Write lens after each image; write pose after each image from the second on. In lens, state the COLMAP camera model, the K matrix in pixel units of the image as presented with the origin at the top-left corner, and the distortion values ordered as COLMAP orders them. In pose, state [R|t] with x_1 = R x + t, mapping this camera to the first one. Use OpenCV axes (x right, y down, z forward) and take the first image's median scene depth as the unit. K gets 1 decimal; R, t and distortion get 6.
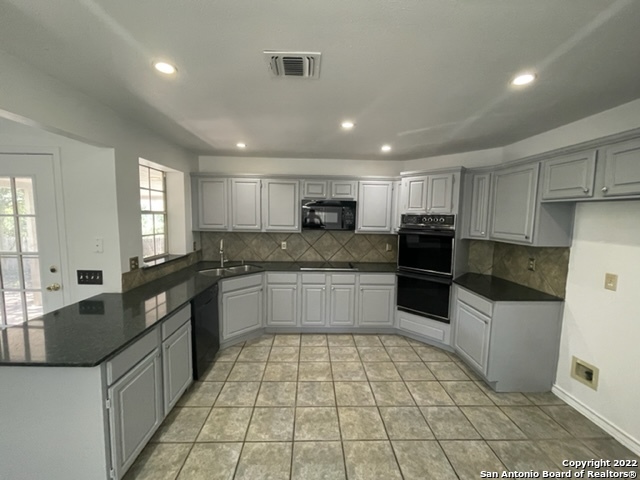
lens RADIAL K [[263.8, 0, 320.8], [0, 263.8, 240.4], [0, 0, 1]] dist [-0.002074, 0.000006]
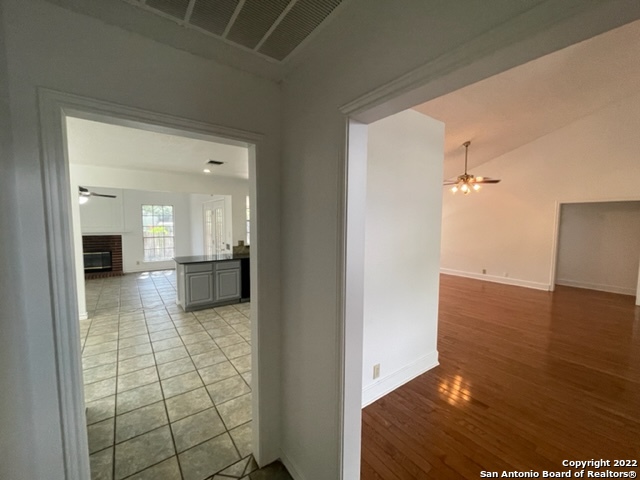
lens RADIAL K [[263.8, 0, 316.8], [0, 263.8, 240.1], [0, 0, 1]] dist [-0.002074, 0.000006]
pose [[0.564715, 0.051538, -0.823675, 2.197502], [-0.073745, 0.997207, 0.011836, -0.017096], [0.821984, 0.054058, 0.566938, 0.342281]]
